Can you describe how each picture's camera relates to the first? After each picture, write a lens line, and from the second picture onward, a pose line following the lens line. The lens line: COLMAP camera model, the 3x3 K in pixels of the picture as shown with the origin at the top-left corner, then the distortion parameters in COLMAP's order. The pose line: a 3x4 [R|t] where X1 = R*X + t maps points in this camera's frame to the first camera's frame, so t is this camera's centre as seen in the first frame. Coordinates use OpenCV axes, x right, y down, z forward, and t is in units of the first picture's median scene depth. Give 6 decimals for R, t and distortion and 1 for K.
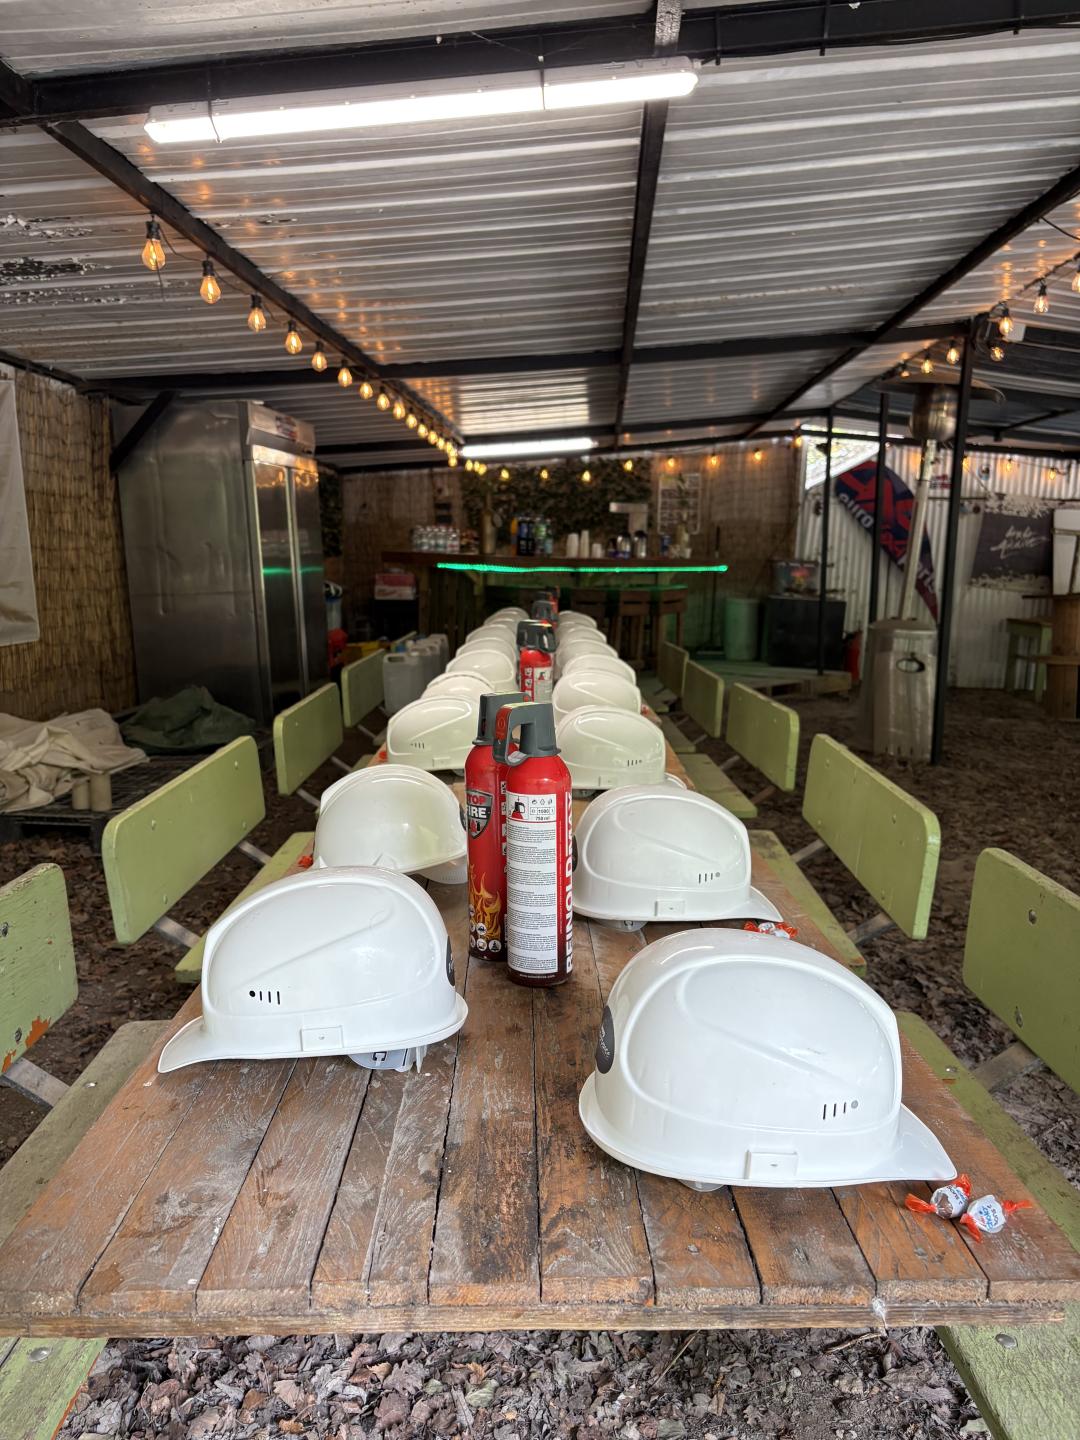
lens RADIAL K [[1089.6, 0, 541.2], [0, 1089.6, 724.1], [0, 0, 1]] dist [0.039847, -0.050614]
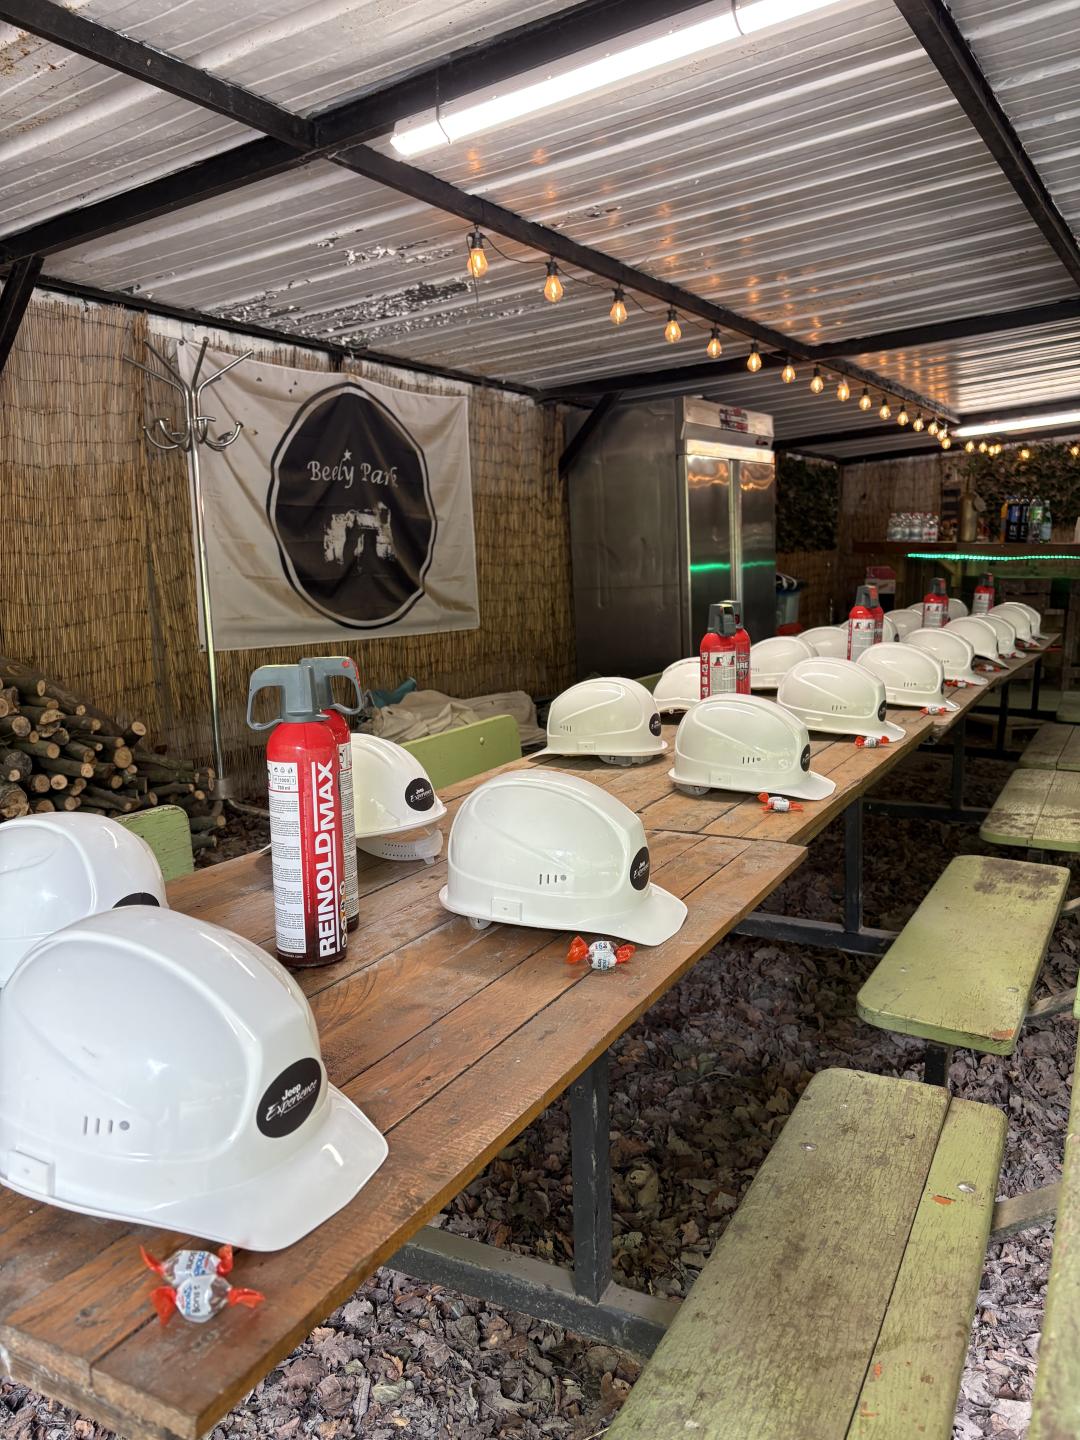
lens RADIAL K [[1087.2, 0, 540.0], [0, 1087.2, 720.0], [0, 0, 1]] dist [0.044003, -0.053263]
pose [[0.877112, 0.053577, -0.477289, 0.118431], [-0.054600, 0.998439, 0.011740, 0.000817], [0.477173, 0.015763, 0.878668, 0.050078]]
